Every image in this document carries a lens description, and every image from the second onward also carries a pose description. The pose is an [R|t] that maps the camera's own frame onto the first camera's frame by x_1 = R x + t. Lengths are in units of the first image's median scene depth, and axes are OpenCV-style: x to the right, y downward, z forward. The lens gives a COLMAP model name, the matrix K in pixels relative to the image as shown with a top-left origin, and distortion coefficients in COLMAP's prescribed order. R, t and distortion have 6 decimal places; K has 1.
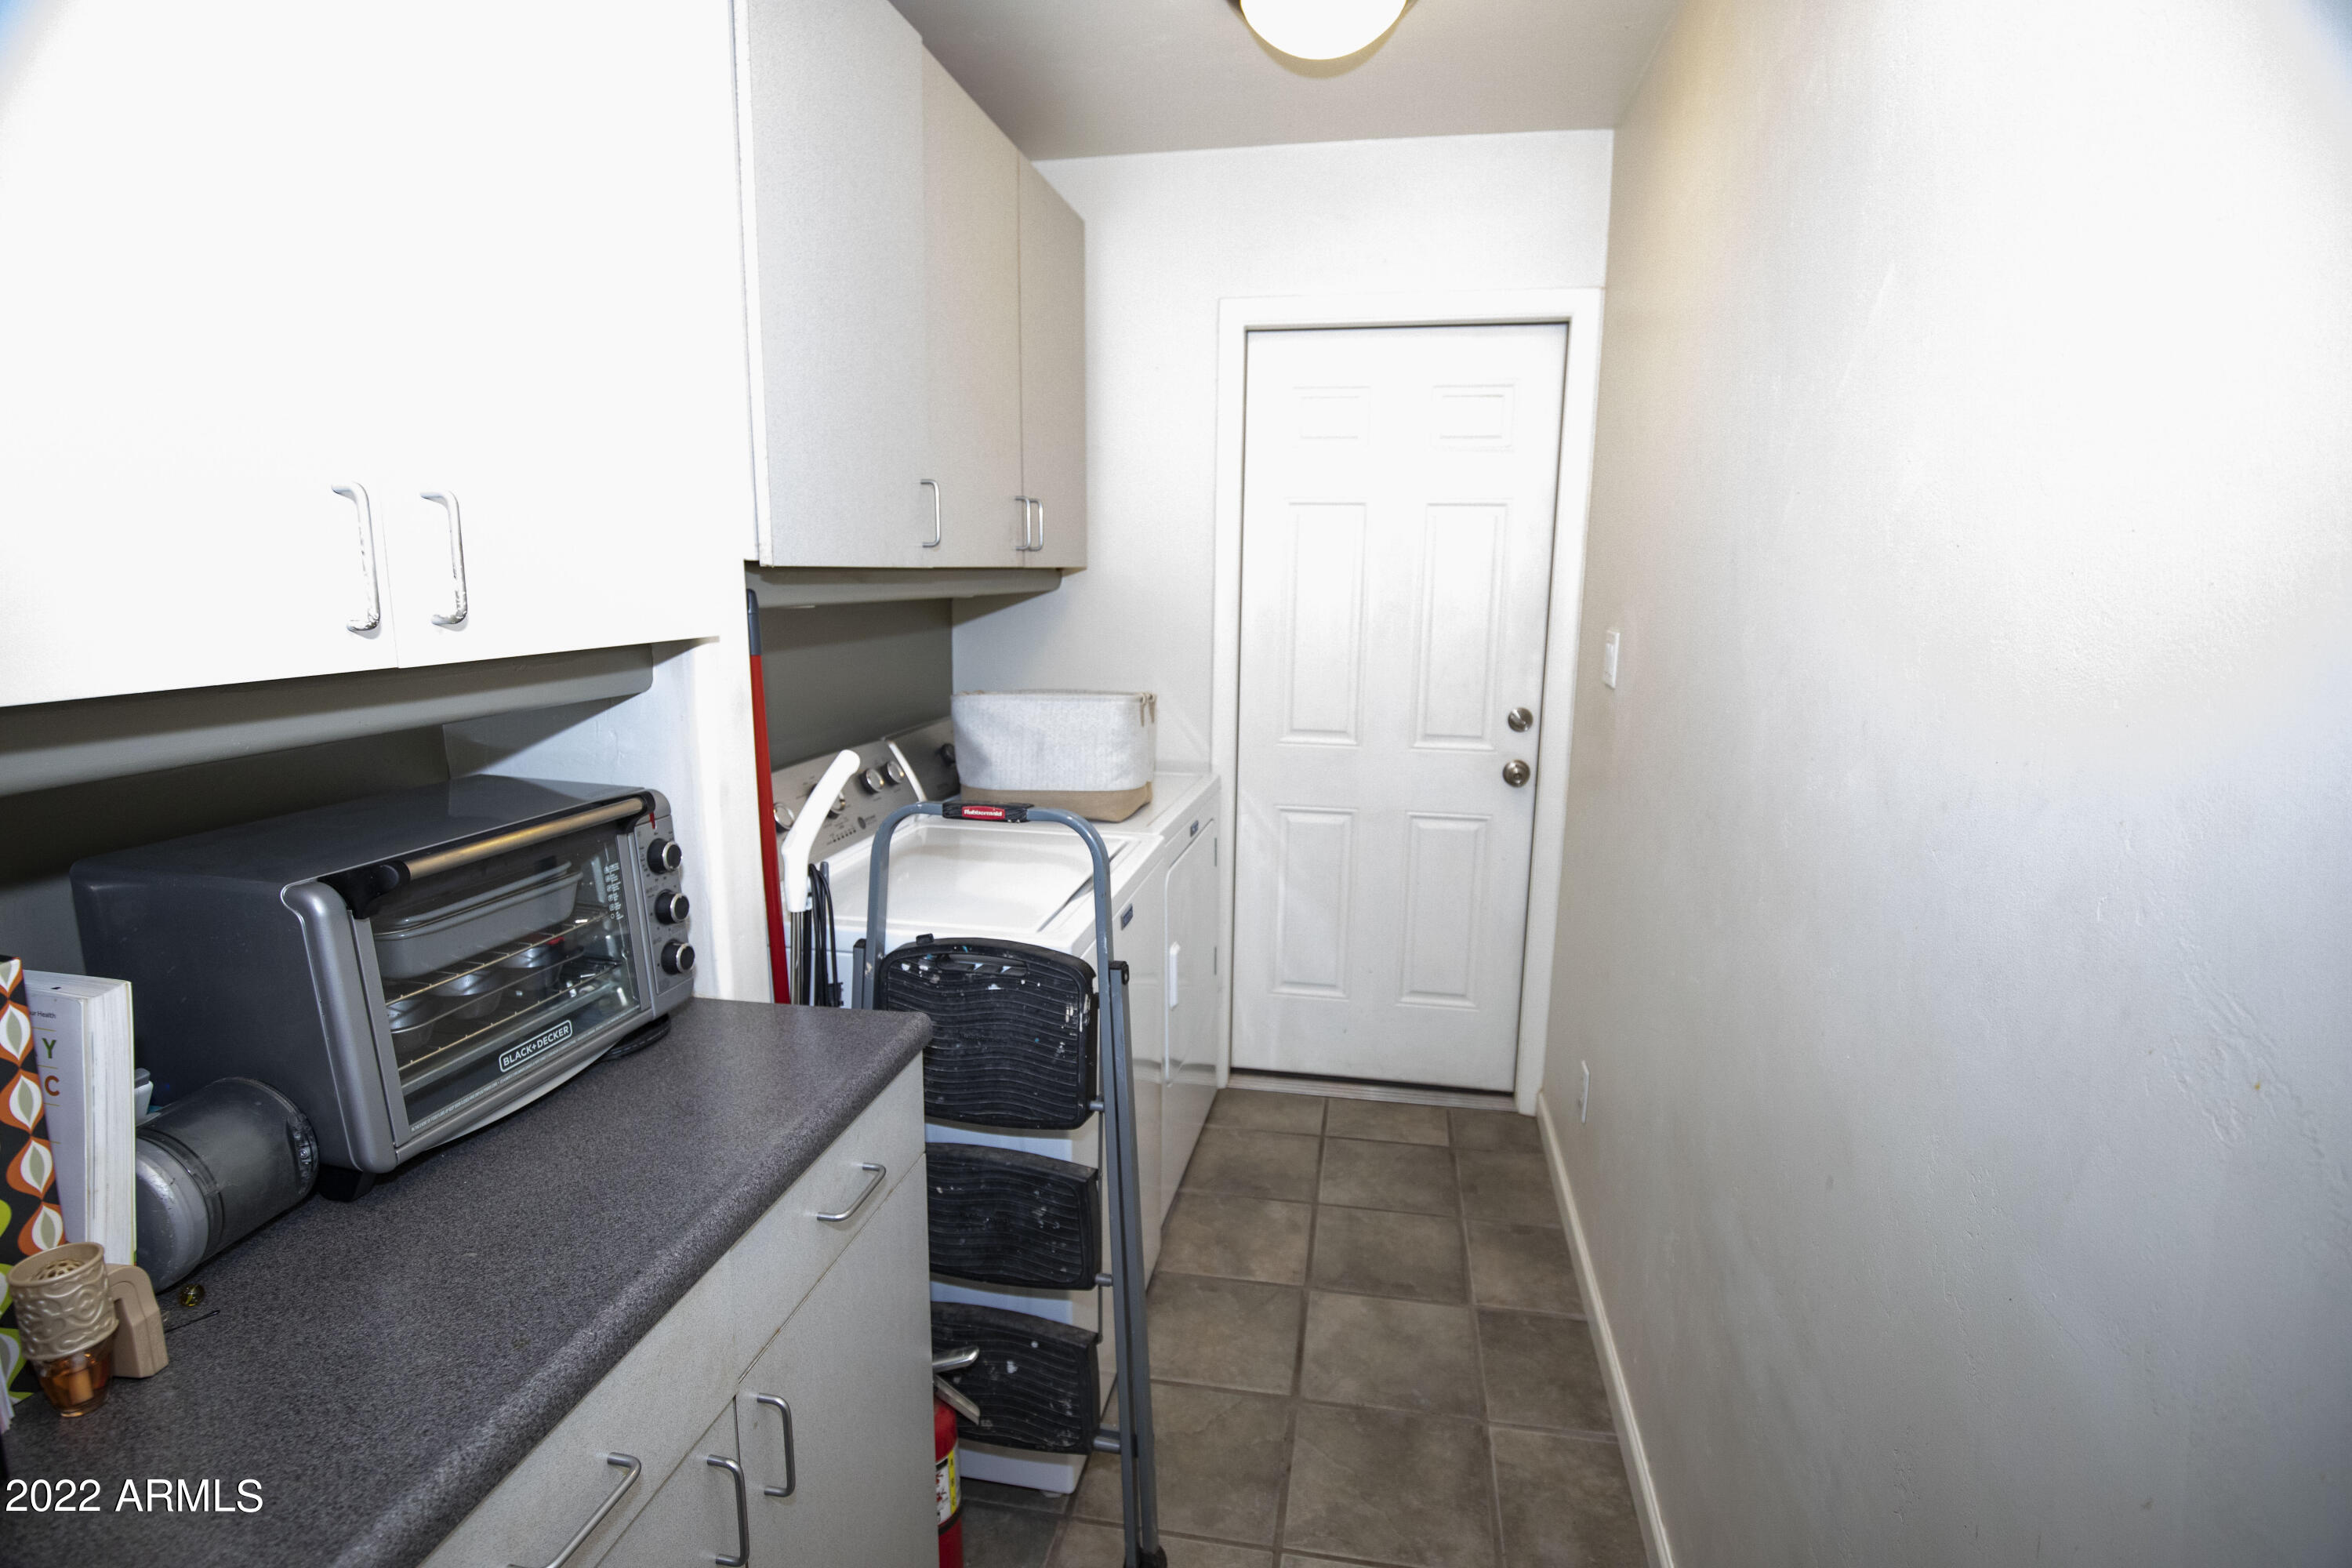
lens RADIAL K [[1136.4, 0, 1189.4], [0, 1136.4, 790.2], [0, 0, 1]] dist [-0.035751, 0.006565]
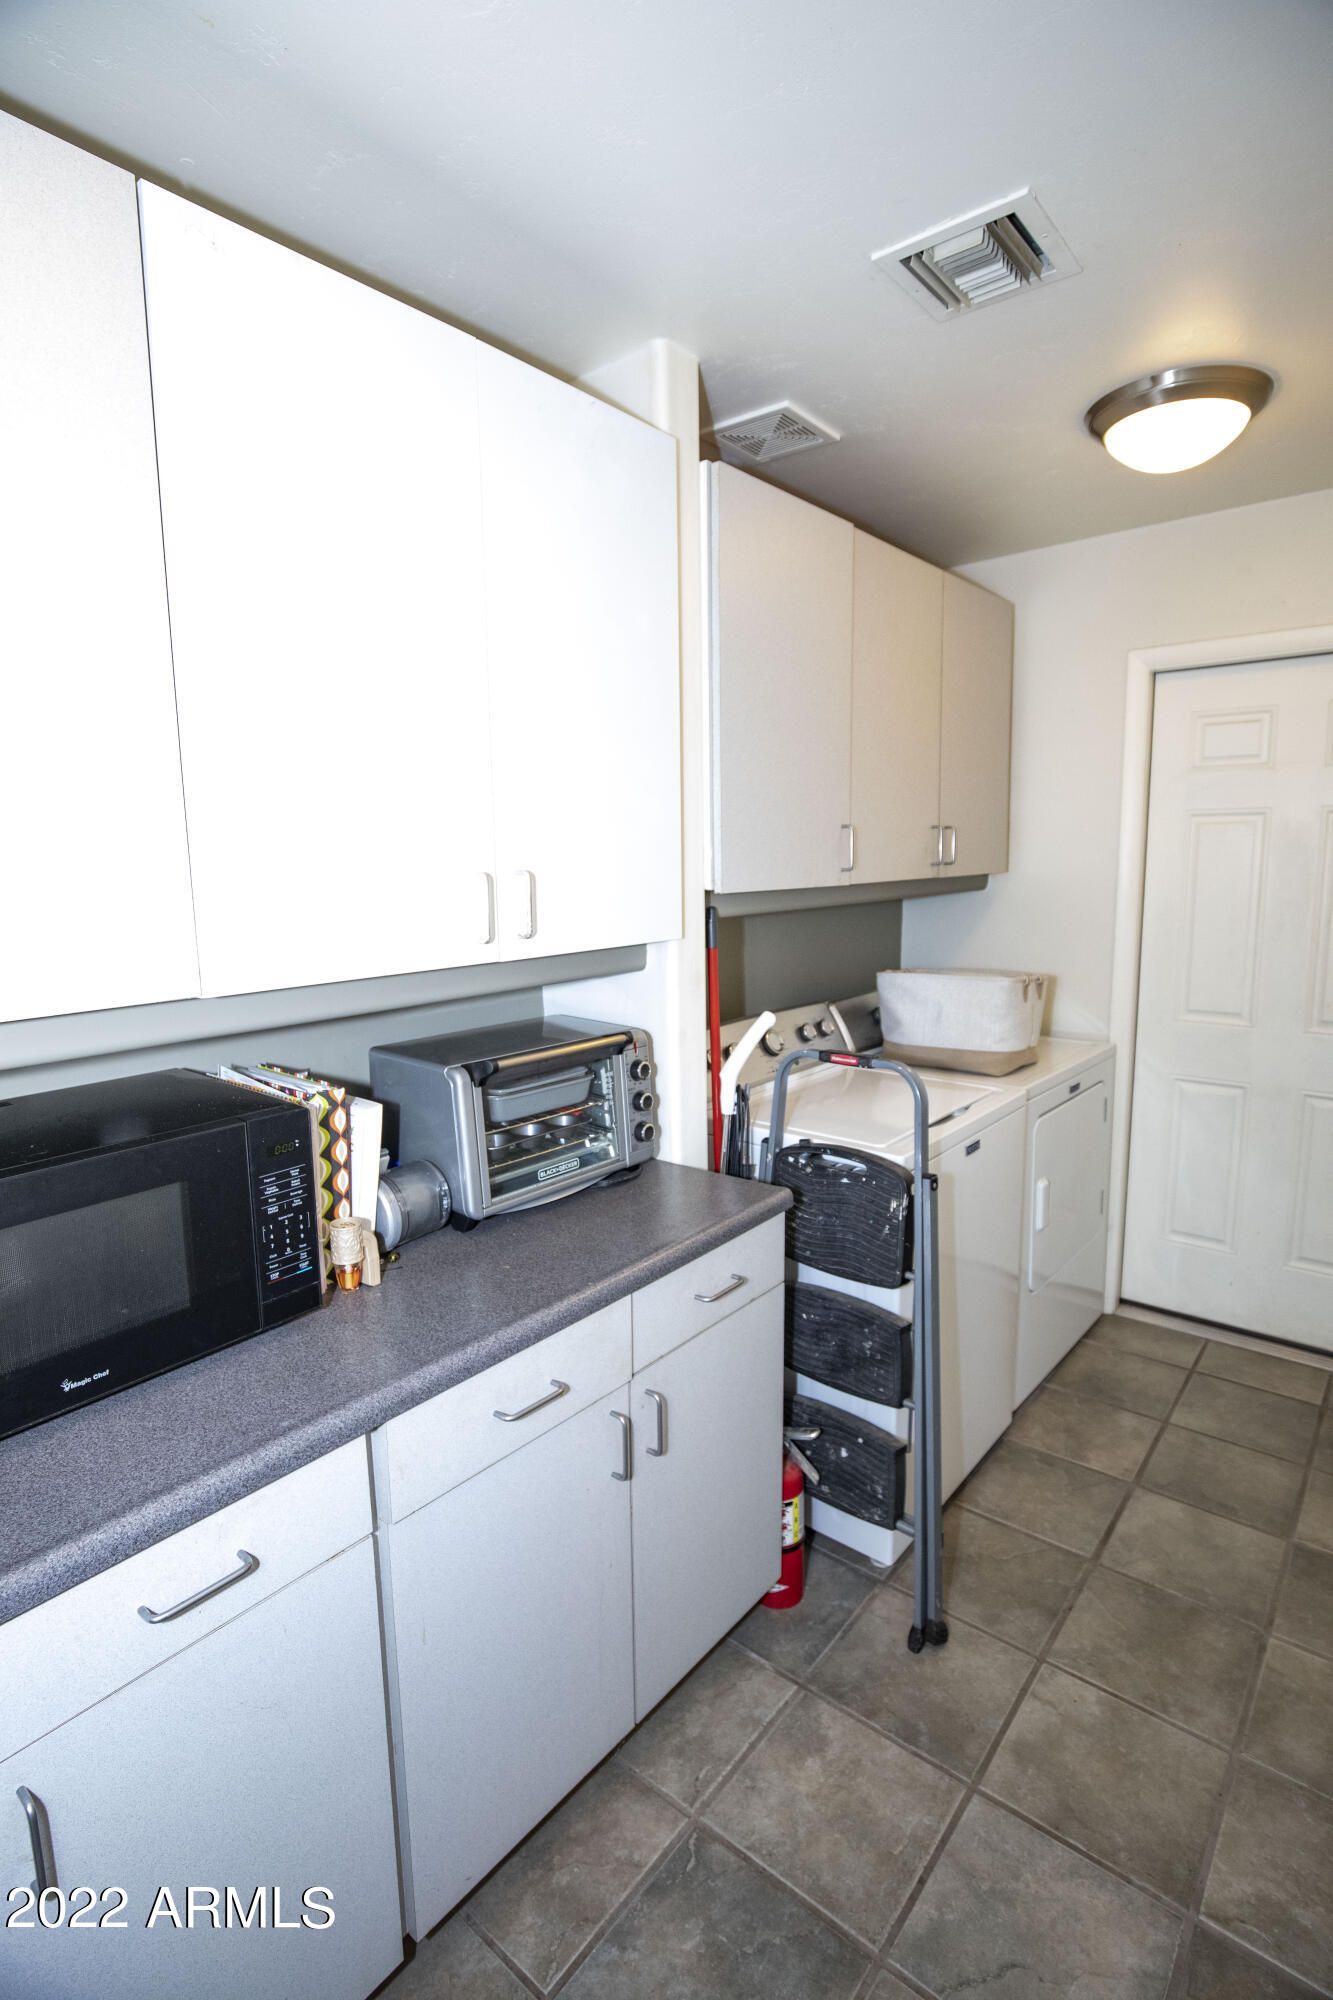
lens RADIAL K [[972.4, 0, 689.4], [0, 972.4, 999.5], [0, 0, 1]] dist [-0.029918, 0.000686]
pose [[0.877252, 0.049095, -0.477514, 0.228536], [-0.068266, 0.997405, -0.022866, -0.014727], [0.475152, 0.052657, 0.878327, -0.192407]]
